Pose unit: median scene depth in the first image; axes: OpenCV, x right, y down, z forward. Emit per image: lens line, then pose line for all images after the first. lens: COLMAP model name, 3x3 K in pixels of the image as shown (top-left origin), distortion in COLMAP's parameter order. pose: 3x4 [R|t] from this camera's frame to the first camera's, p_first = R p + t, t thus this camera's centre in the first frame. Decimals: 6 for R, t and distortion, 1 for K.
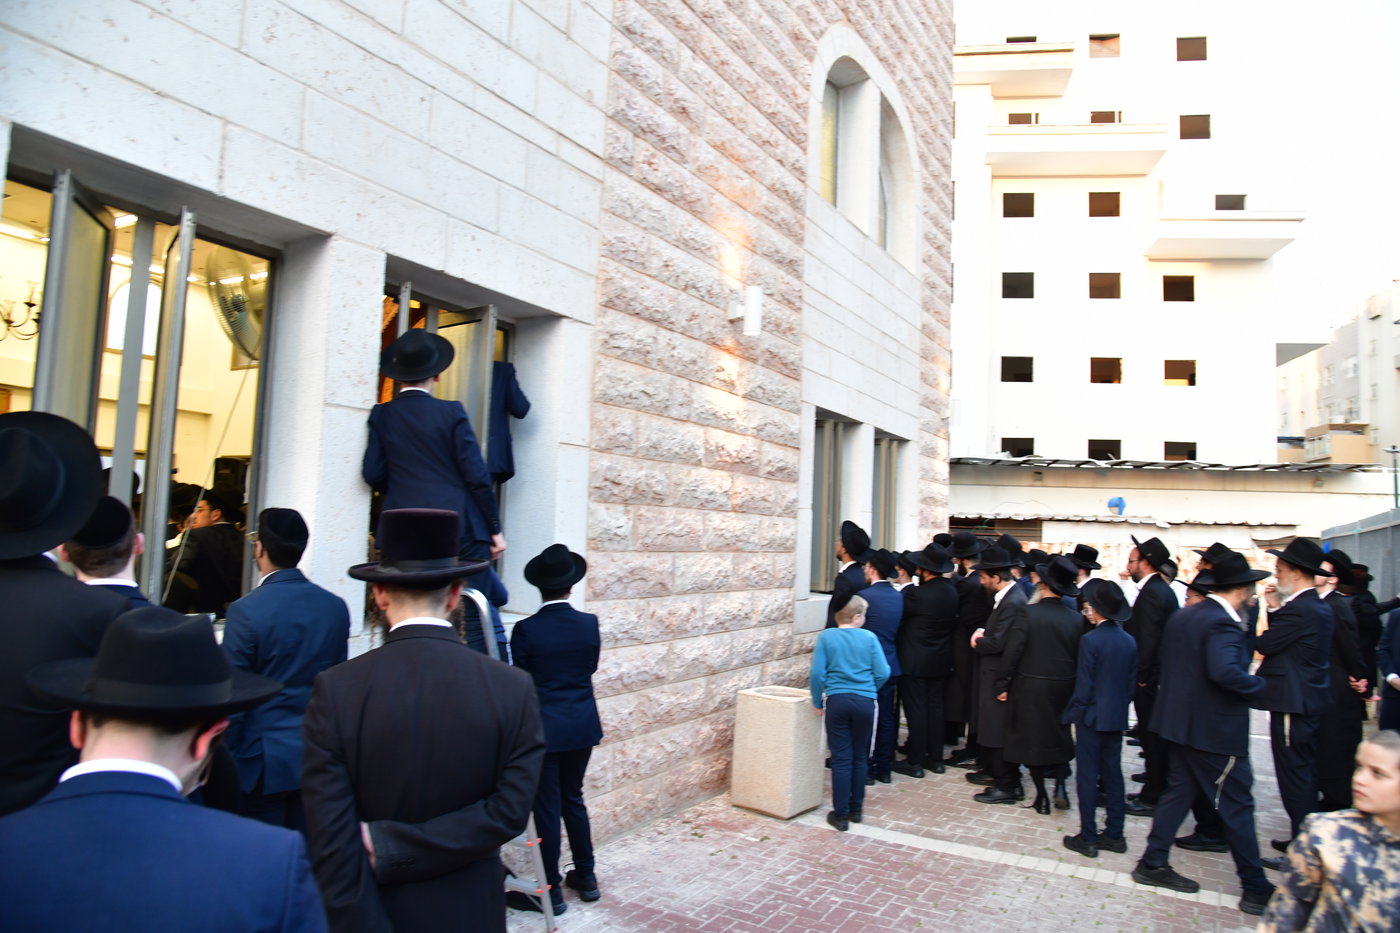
lens RADIAL K [[1028.7, 0, 704.3], [0, 1028.7, 473.3], [0, 0, 1]] dist [-0.099799, 0.083278]
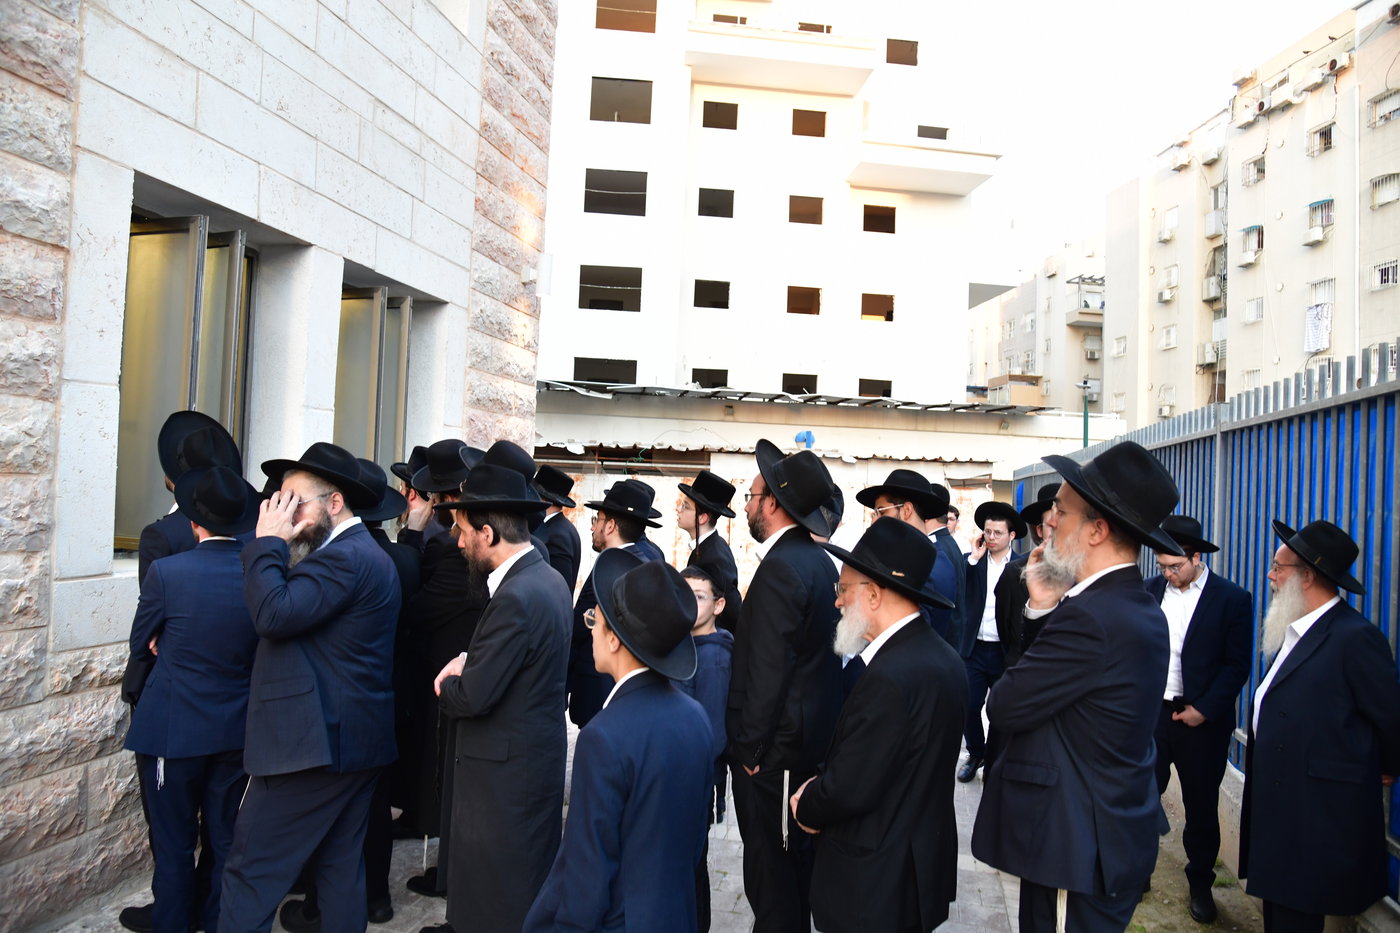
lens RADIAL K [[1028.7, 0, 704.3], [0, 1028.7, 473.3], [0, 0, 1]] dist [-0.099799, 0.083278]
pose [[0.962478, 0.010966, 0.271137, 0.052839], [-0.026934, 0.998110, 0.055241, 0.009190], [-0.270019, -0.060471, 0.960954, 0.104607]]
